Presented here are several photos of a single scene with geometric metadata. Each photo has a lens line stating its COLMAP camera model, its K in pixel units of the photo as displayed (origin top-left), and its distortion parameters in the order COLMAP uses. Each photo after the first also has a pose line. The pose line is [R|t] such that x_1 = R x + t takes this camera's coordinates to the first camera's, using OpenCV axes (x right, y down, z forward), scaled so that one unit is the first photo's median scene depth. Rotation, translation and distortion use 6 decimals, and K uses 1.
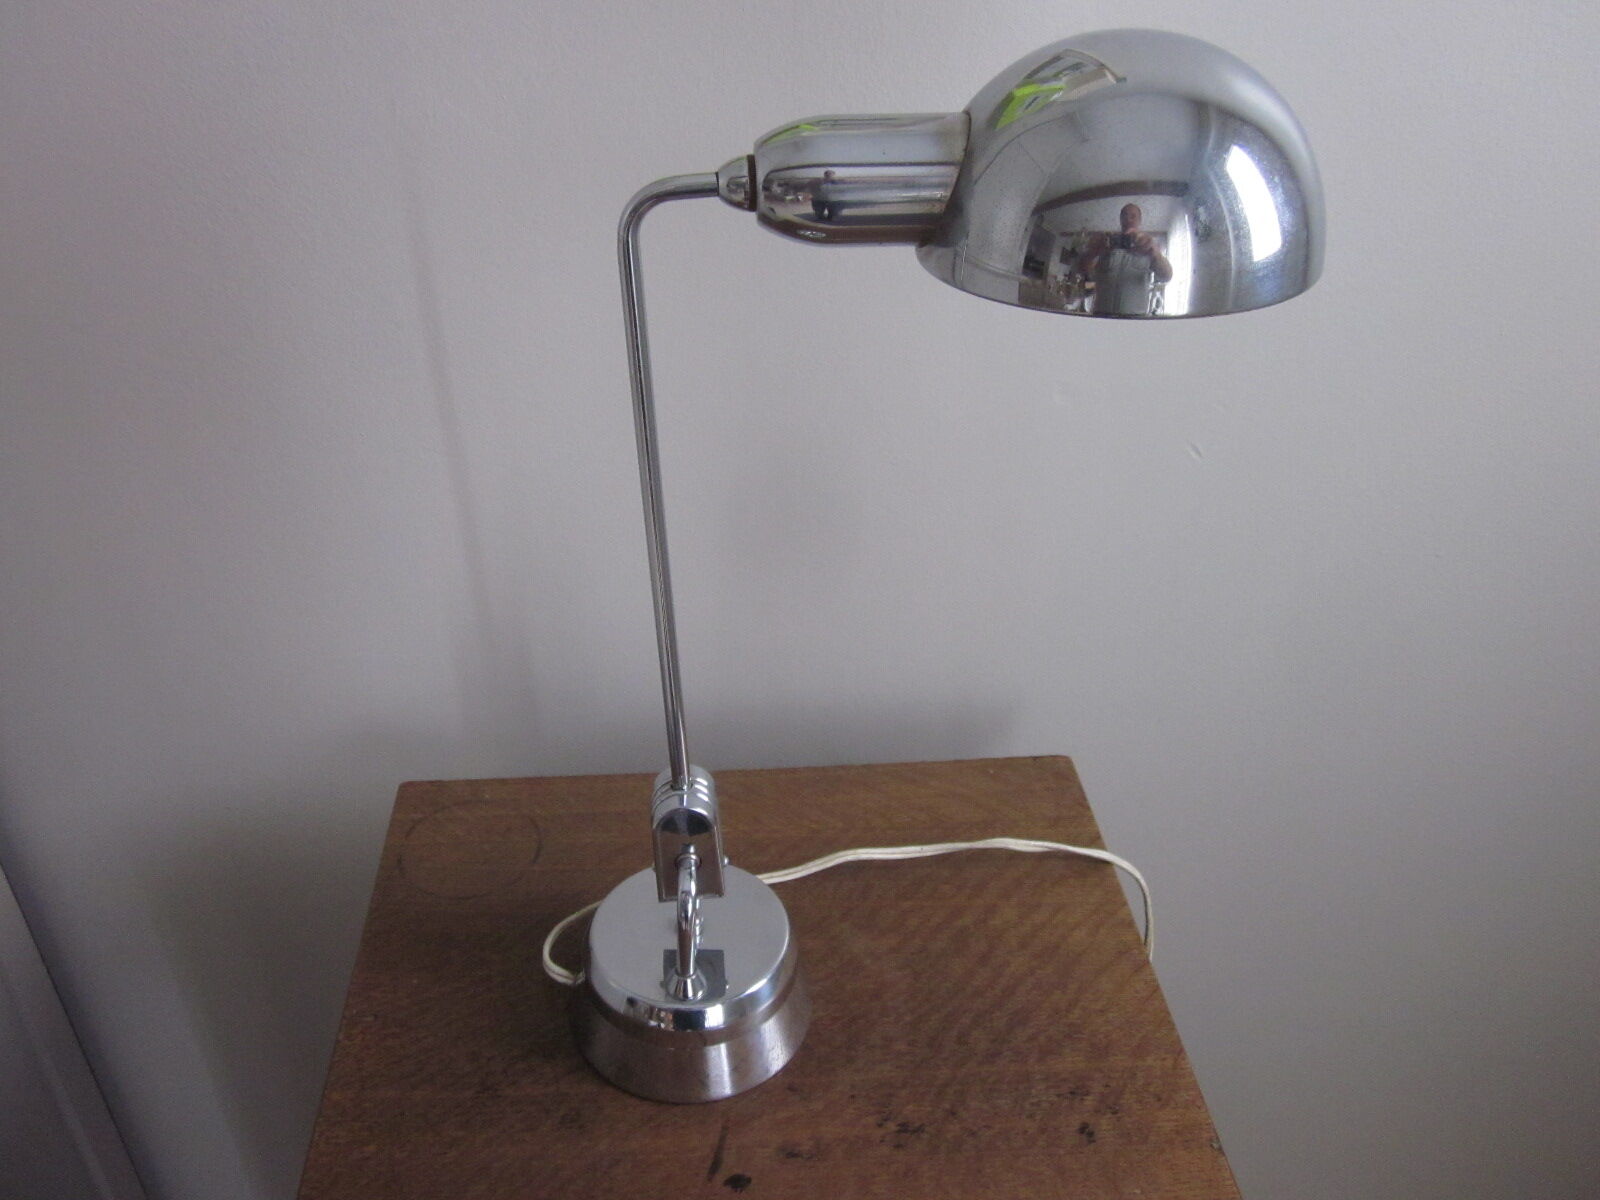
lens RADIAL K [[1320.9, 0, 801.0], [0, 1320.9, 597.4], [0, 0, 1]] dist [-0.043613, 0.016285]
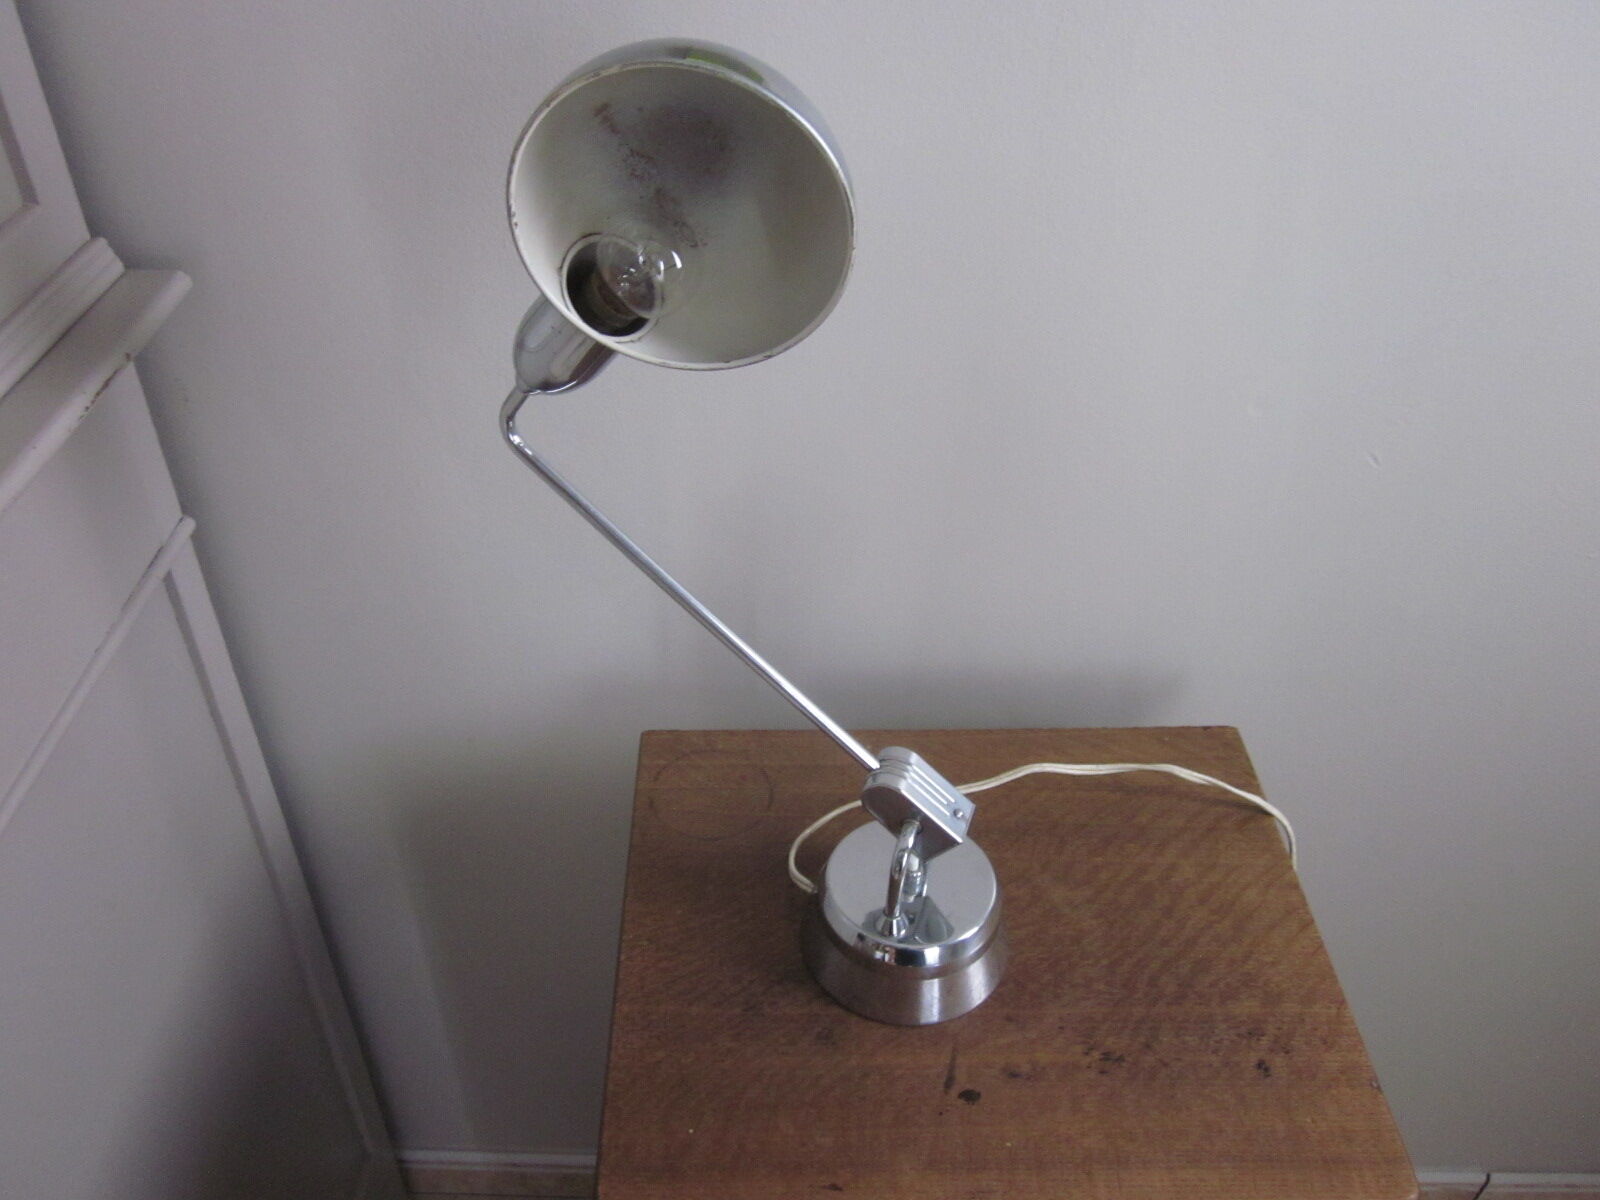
lens RADIAL K [[1320.9, 0, 803.4], [0, 1320.9, 595.1], [0, 0, 1]] dist [-0.043613, 0.016285]
pose [[0.998147, 0.034783, -0.049929, -0.139152], [-0.030555, 0.996074, 0.083081, -0.091192], [0.052622, -0.081401, 0.995291, -0.141711]]
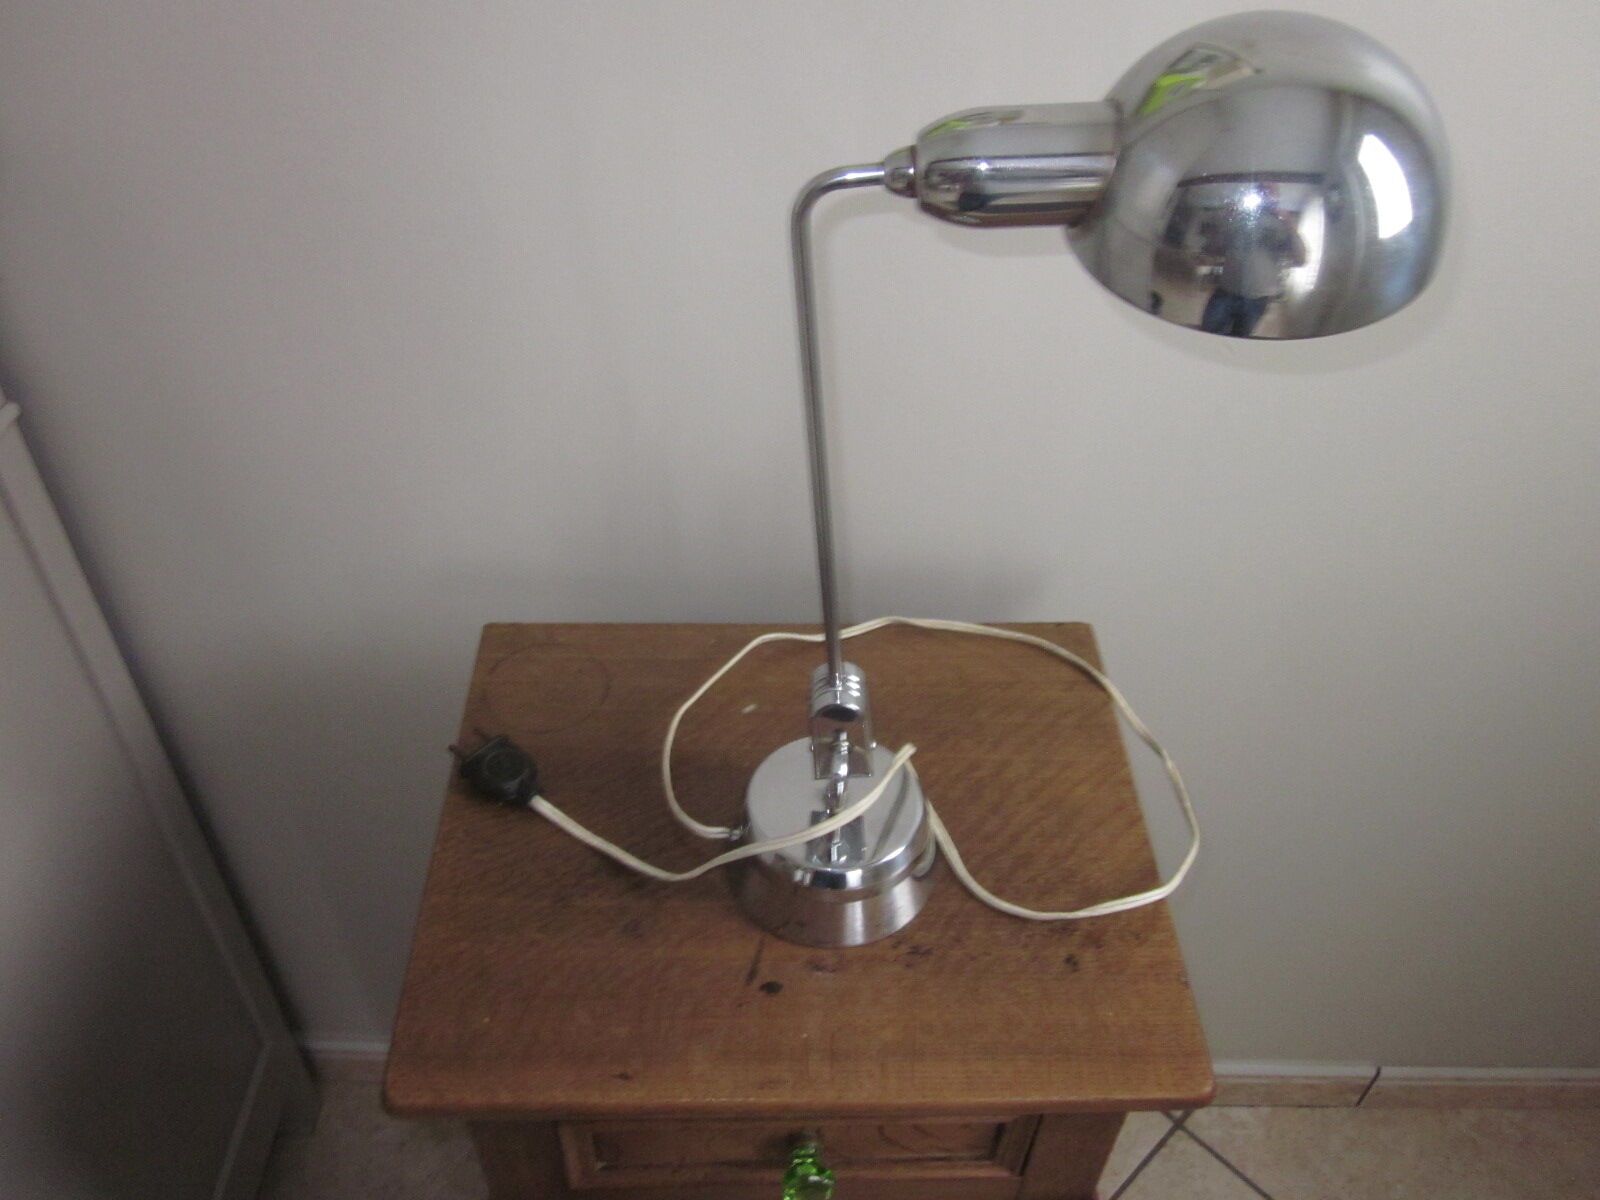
lens RADIAL K [[1320.9, 0, 804.1], [0, 1320.9, 594.4], [0, 0, 1]] dist [-0.043613, 0.016285]
pose [[0.998322, 0.043363, -0.038386, 0.010505], [-0.036964, 0.987374, 0.154033, -0.080574], [0.044581, -0.152355, 0.987320, -0.107611]]
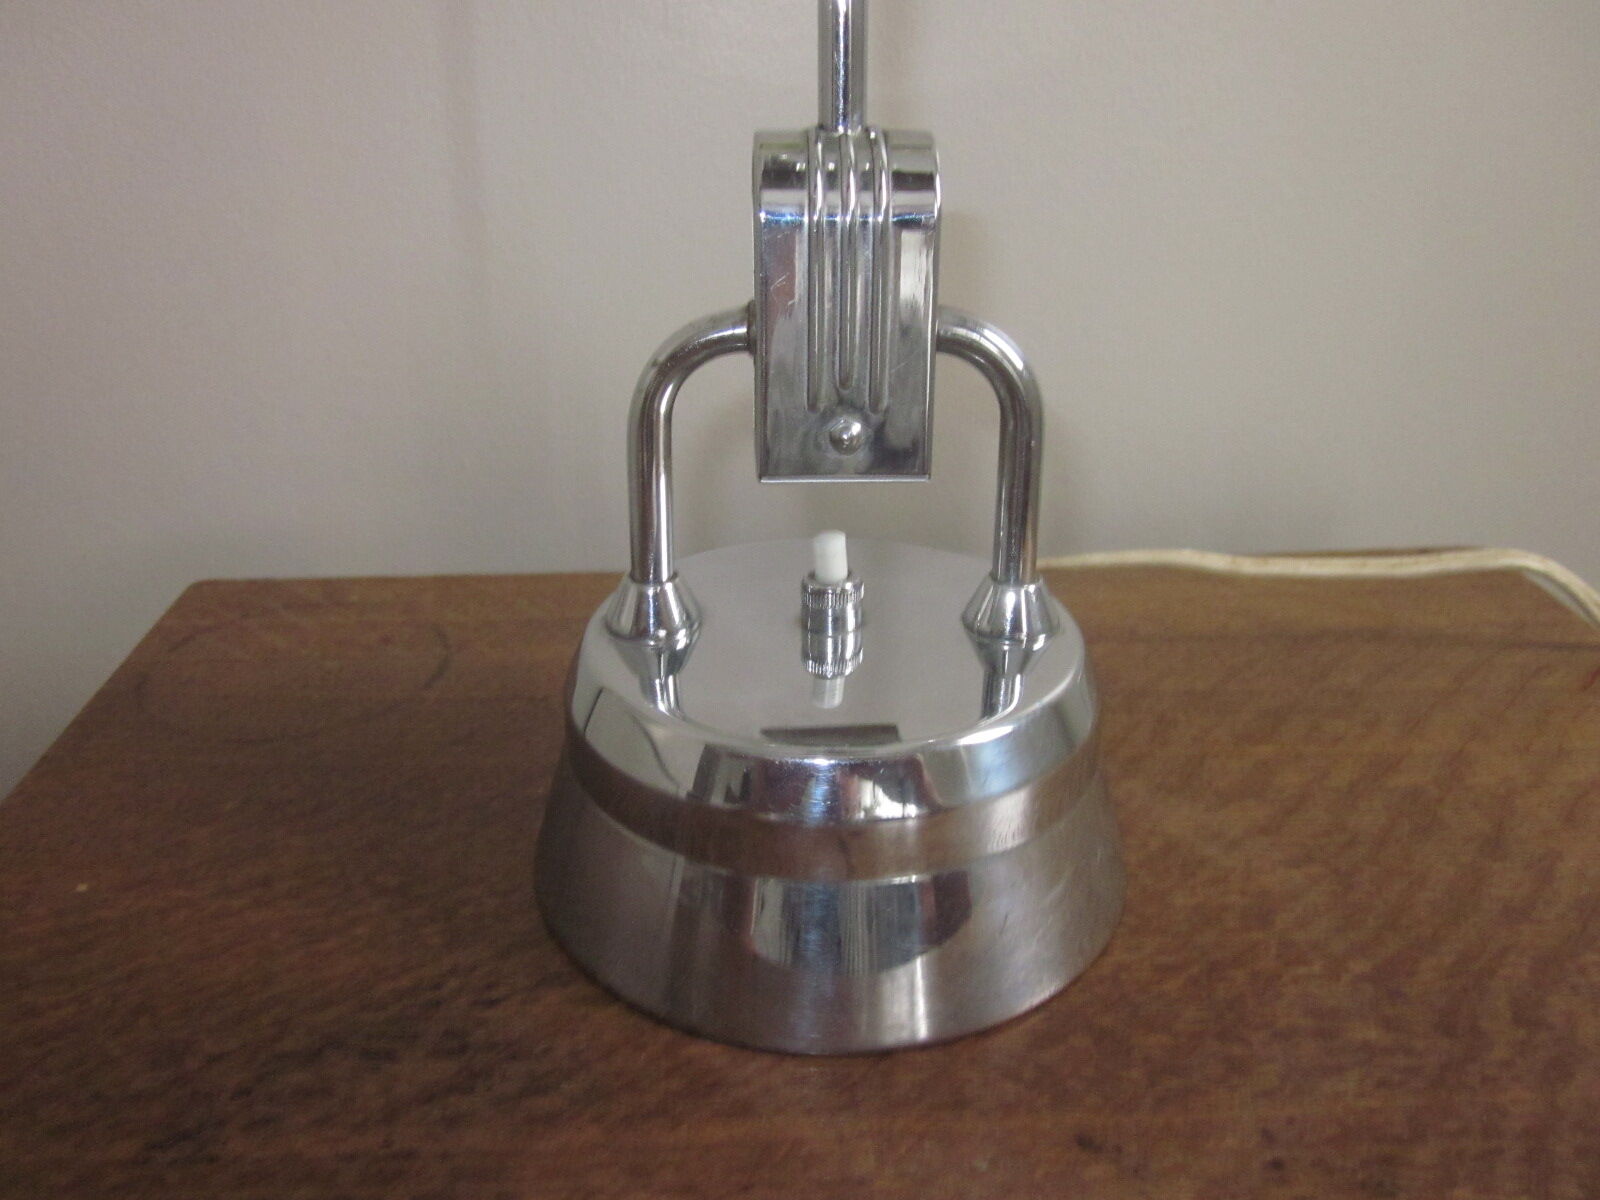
lens RADIAL K [[1320.9, 0, 799.8], [0, 1320.9, 590.1], [0, 0, 1]] dist [-0.043613, 0.016285]
pose [[0.999402, -0.011945, -0.032458, -0.064702], [0.006809, 0.988054, -0.153955, 0.274297], [0.033910, 0.153642, 0.987545, 0.621289]]
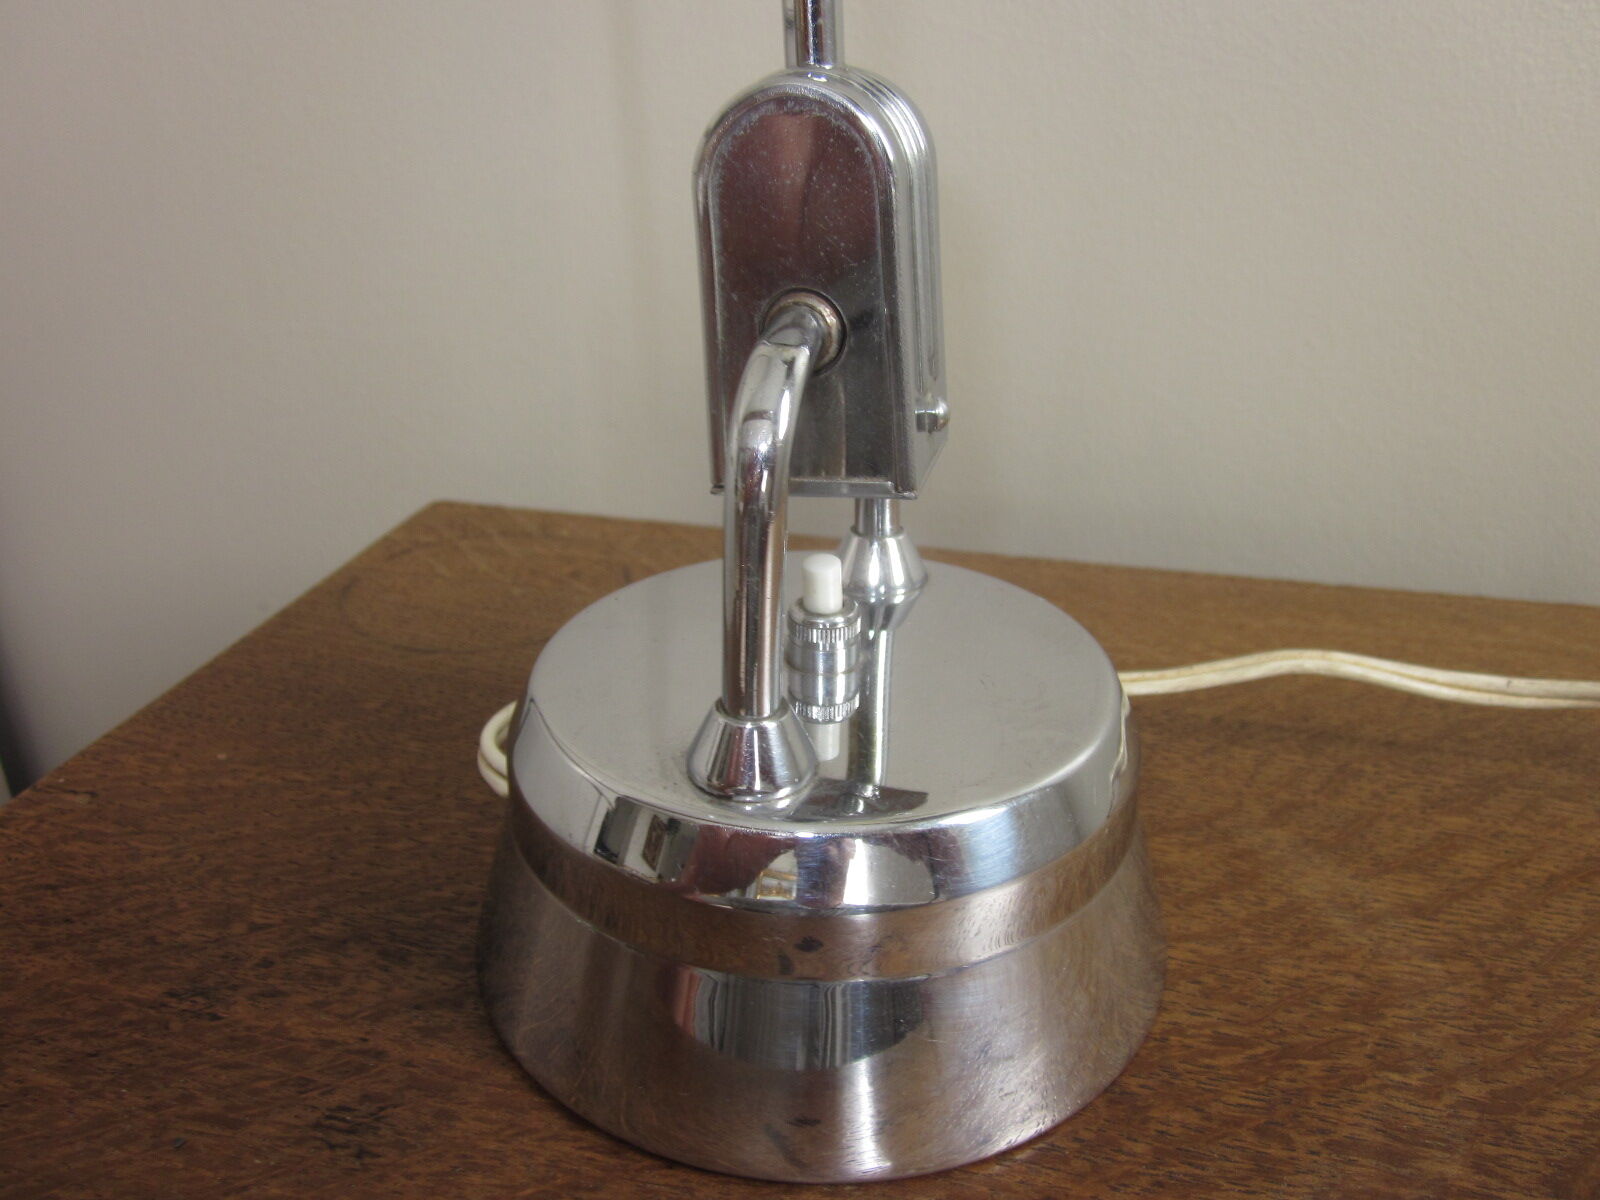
lens RADIAL K [[1320.9, 0, 803.7], [0, 1320.9, 592.2], [0, 0, 1]] dist [-0.043613, 0.016285]
pose [[0.945262, 0.111535, -0.306659, 0.014232], [-0.156459, 0.979617, -0.125981, 0.272518], [0.286357, 0.167064, 0.943445, 0.657152]]
